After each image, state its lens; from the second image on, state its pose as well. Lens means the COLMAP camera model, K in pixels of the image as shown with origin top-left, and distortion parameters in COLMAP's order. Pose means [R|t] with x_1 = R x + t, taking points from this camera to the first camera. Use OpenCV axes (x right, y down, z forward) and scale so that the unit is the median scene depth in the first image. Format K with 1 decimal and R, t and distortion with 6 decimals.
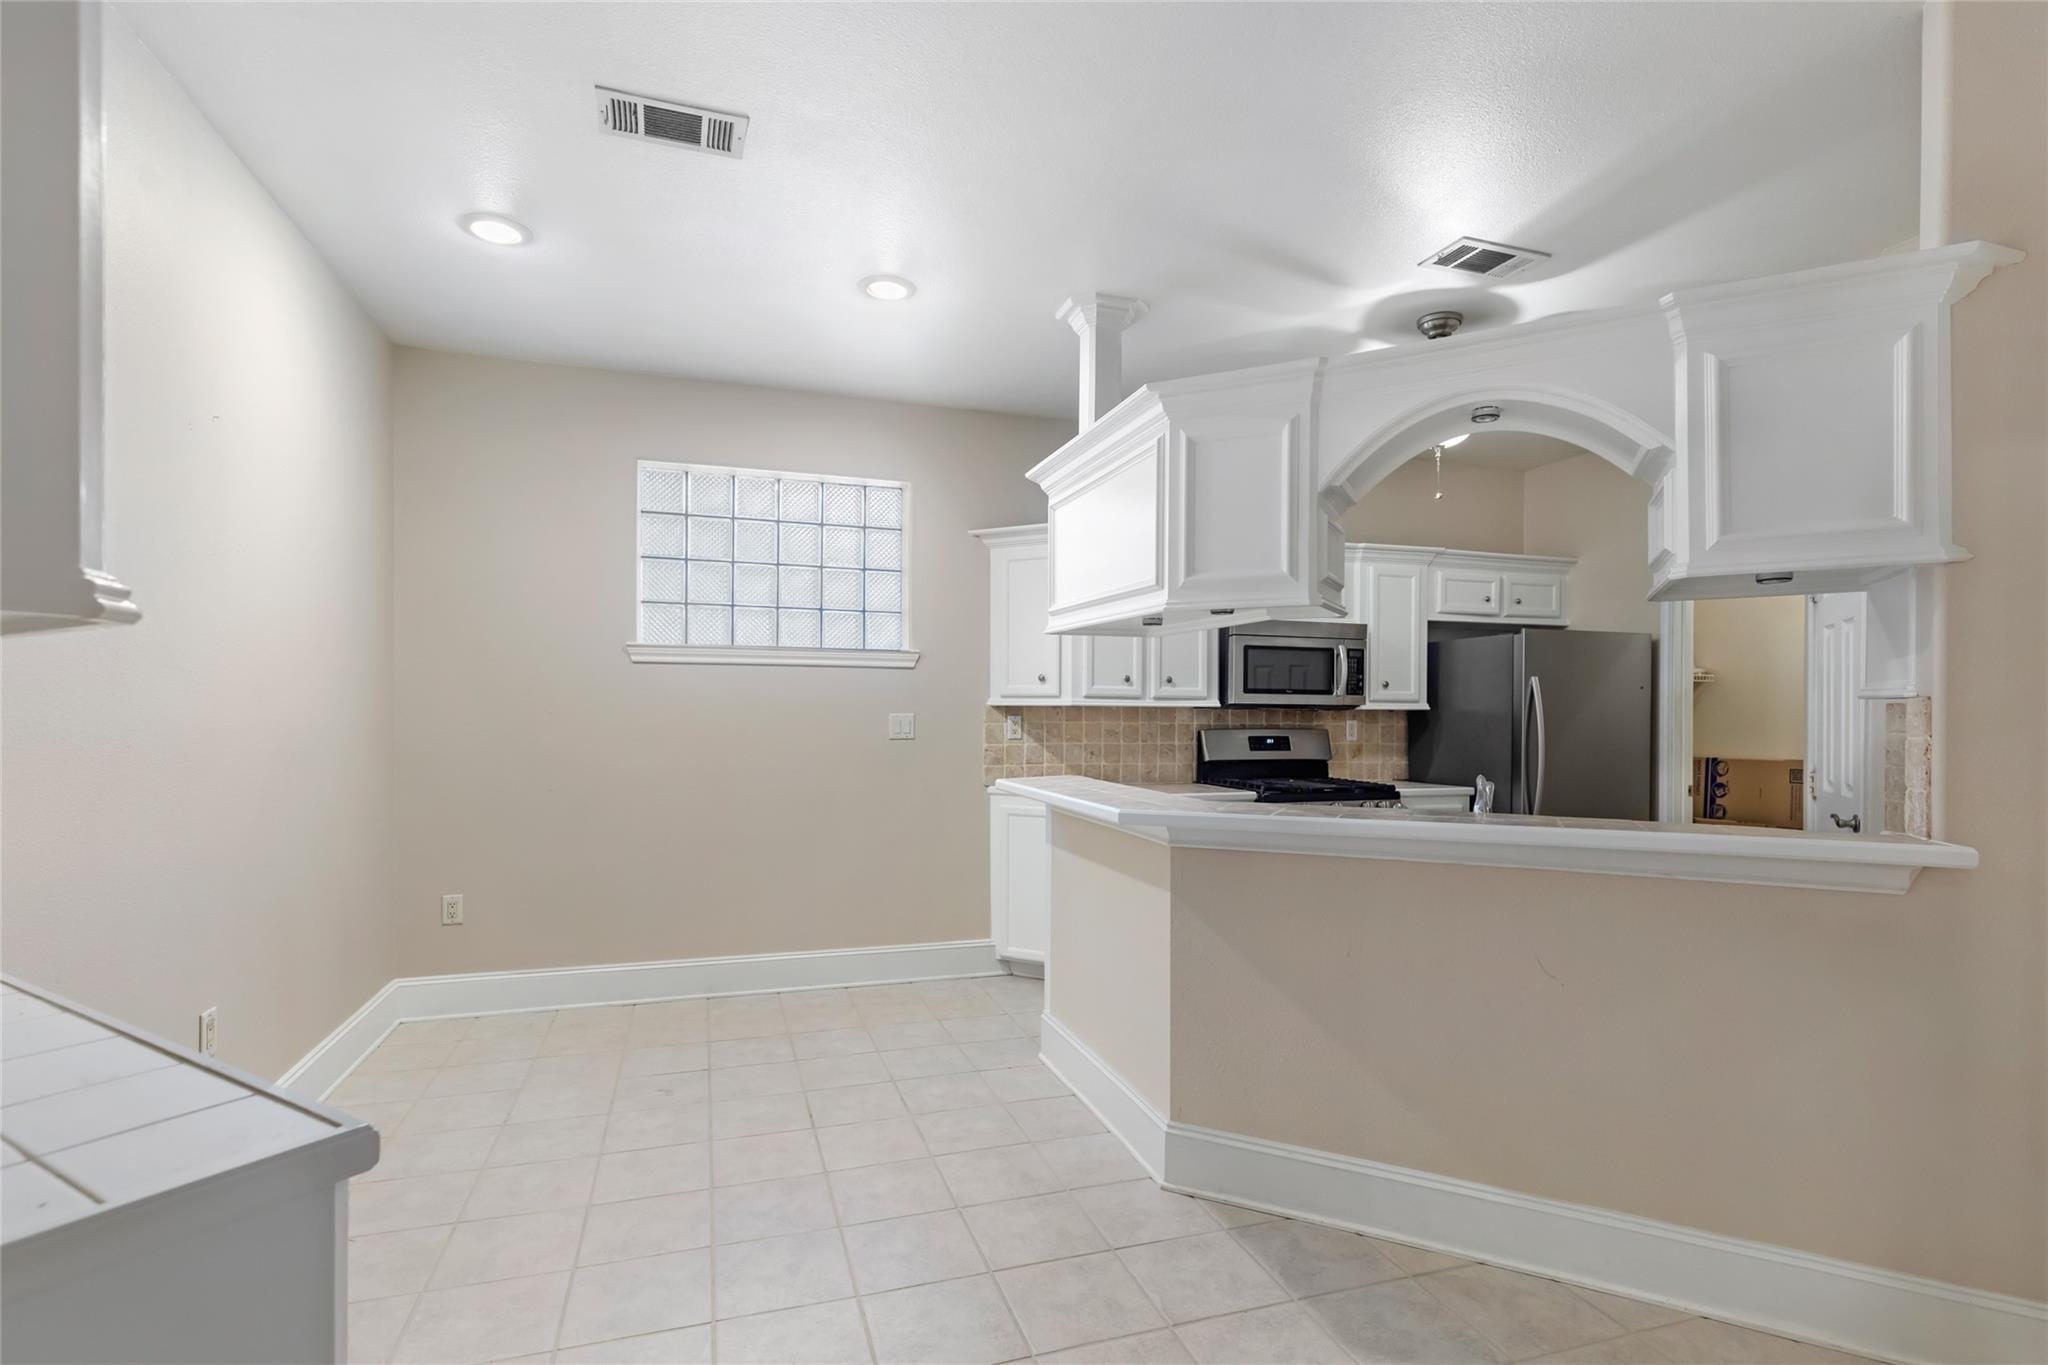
lens RADIAL K [[971.0, 0, 1013.8], [0, 971.0, 695.6], [0, 0, 1]] dist [0.017351, -0.000932]
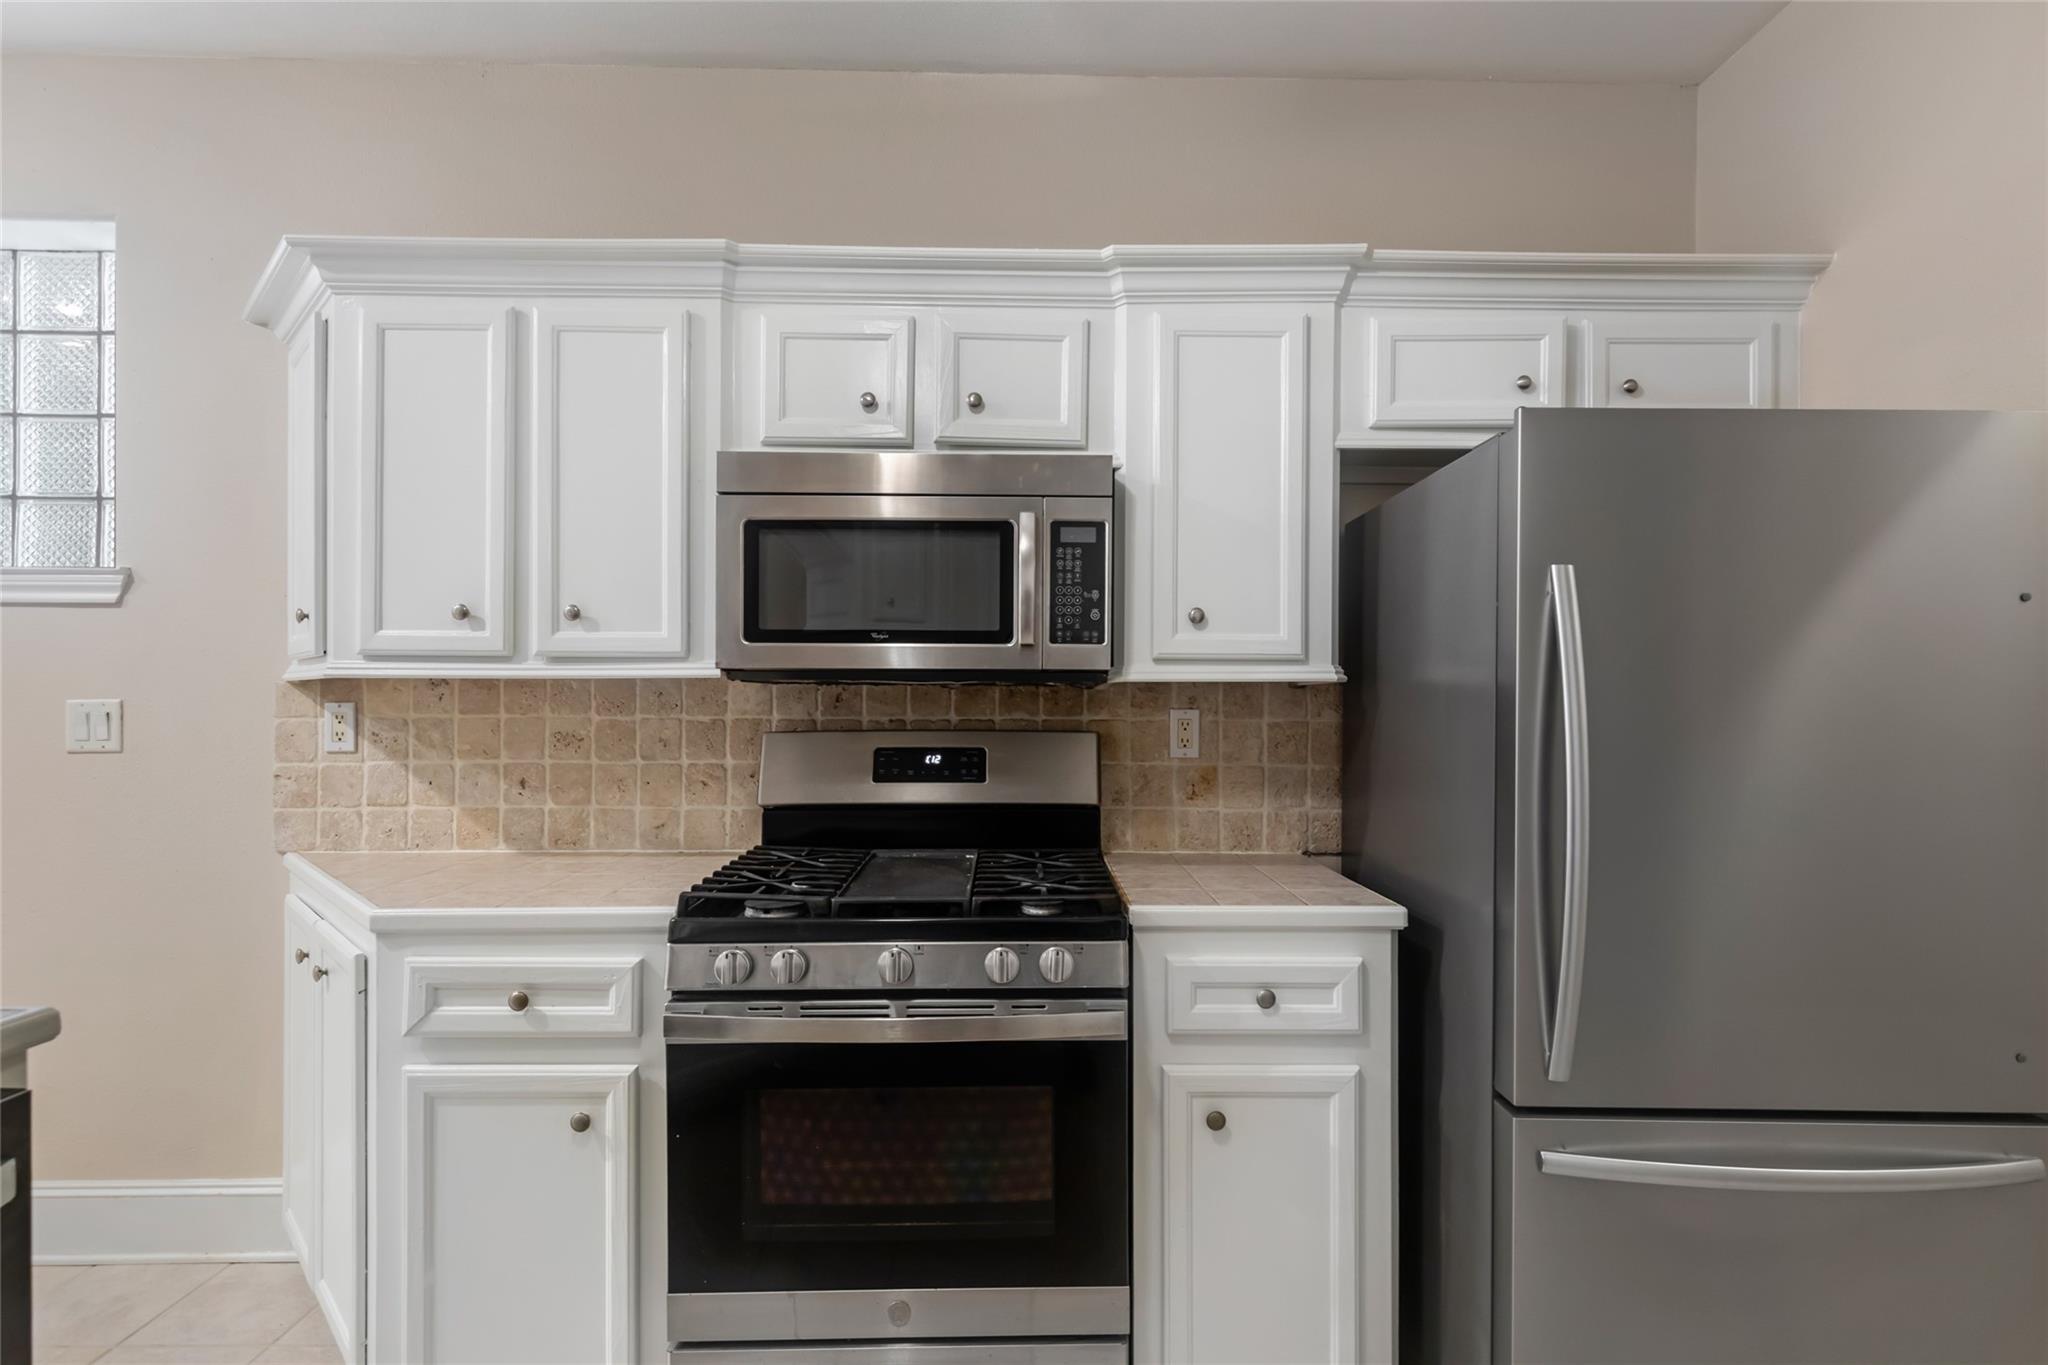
lens RADIAL K [[971.0, 0, 1033.1], [0, 971.0, 678.8], [0, 0, 1]] dist [0.017351, -0.000932]
pose [[0.956622, -0.012201, -0.291077, 0.441127], [0.009862, 0.999906, -0.009499, 0.016721], [0.291166, 0.006216, 0.956652, 0.627913]]
